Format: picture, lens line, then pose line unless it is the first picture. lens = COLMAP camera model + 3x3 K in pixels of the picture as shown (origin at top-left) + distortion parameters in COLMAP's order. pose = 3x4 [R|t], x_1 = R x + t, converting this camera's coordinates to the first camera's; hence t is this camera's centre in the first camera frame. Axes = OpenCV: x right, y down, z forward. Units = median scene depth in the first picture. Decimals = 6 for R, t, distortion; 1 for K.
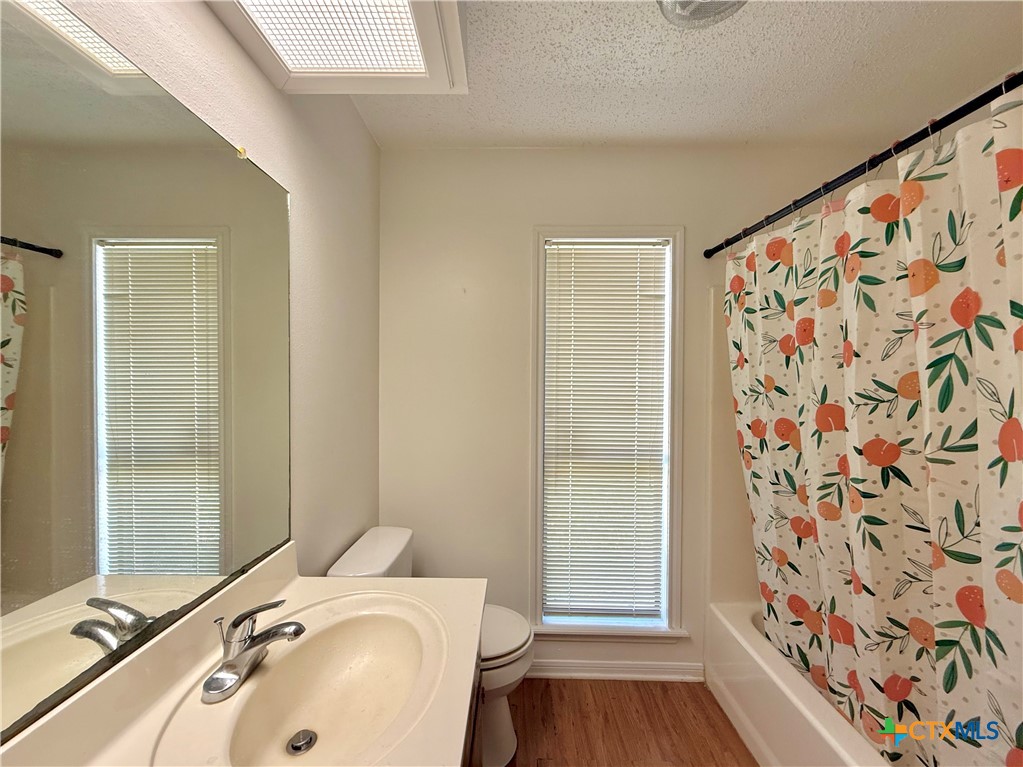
lens RADIAL K [[406.3, 0, 511.2], [0, 406.3, 386.0], [0, 0, 1]] dist [0.001324, -0.000660]
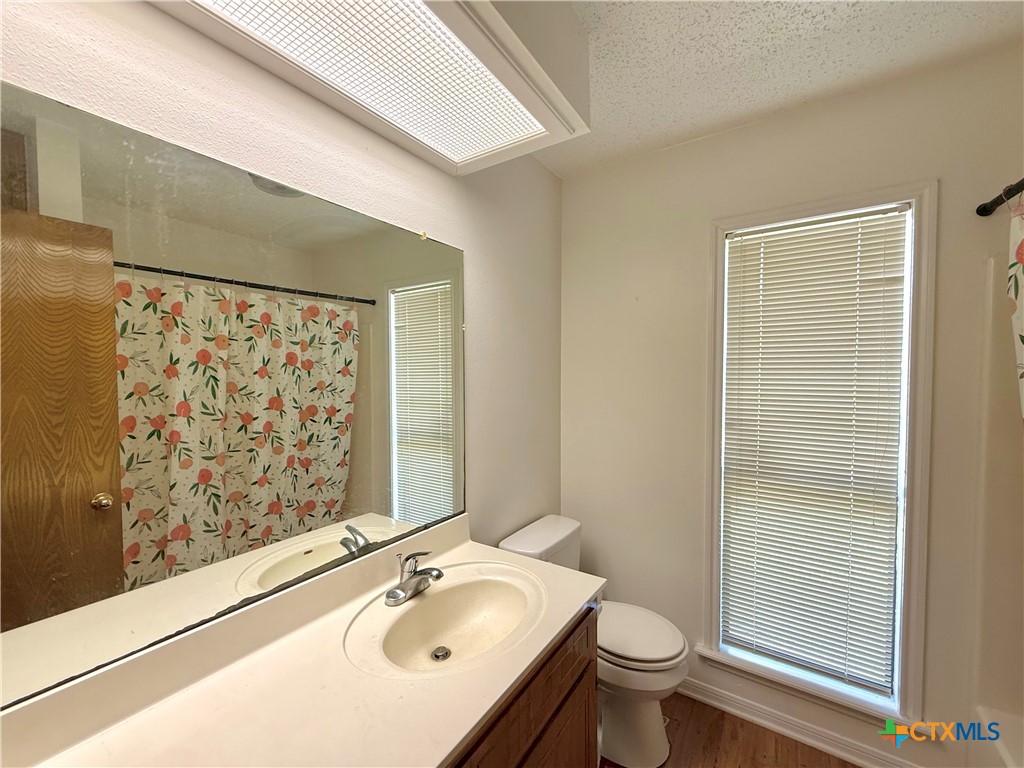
lens RADIAL K [[398.6, 0, 510.3], [0, 398.6, 390.0], [0, 0, 1]] dist [-0.001031, -0.000389]
pose [[0.848376, 0.011152, -0.529277, 0.157706], [-0.001979, 0.999838, 0.017895, -0.026415], [0.529390, -0.014135, 0.848261, -0.014633]]
